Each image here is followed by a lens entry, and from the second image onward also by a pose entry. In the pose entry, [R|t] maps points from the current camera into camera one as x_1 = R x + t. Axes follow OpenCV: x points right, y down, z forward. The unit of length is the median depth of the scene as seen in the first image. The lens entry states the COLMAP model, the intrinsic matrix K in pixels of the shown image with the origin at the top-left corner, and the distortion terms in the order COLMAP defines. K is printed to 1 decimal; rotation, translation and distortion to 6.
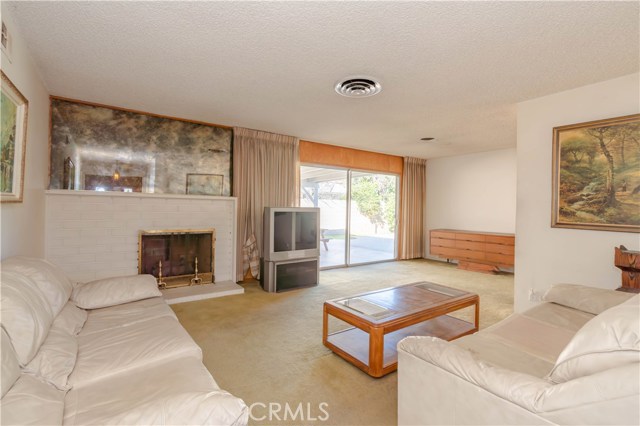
lens RADIAL K [[291.9, 0, 319.2], [0, 291.9, 210.9], [0, 0, 1]] dist [-0.000557, -0.000115]
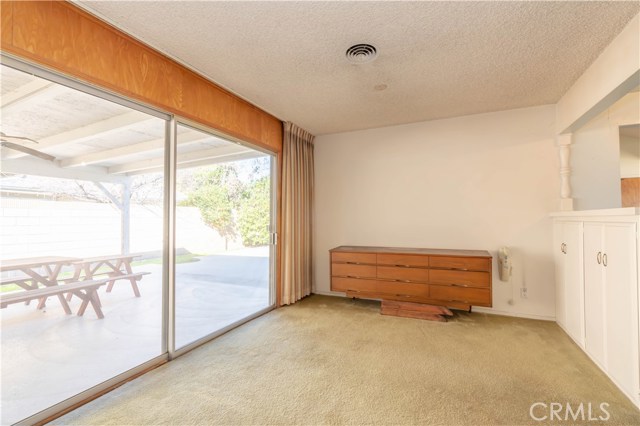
lens RADIAL K [[291.9, 0, 323.3], [0, 291.9, 212.6], [0, 0, 1]] dist [-0.000557, -0.000115]
pose [[0.866419, -0.010316, 0.499210, 0.072292], [0.024252, 0.999476, -0.021438, 0.003254], [-0.498728, 0.030681, 0.866216, 0.475657]]
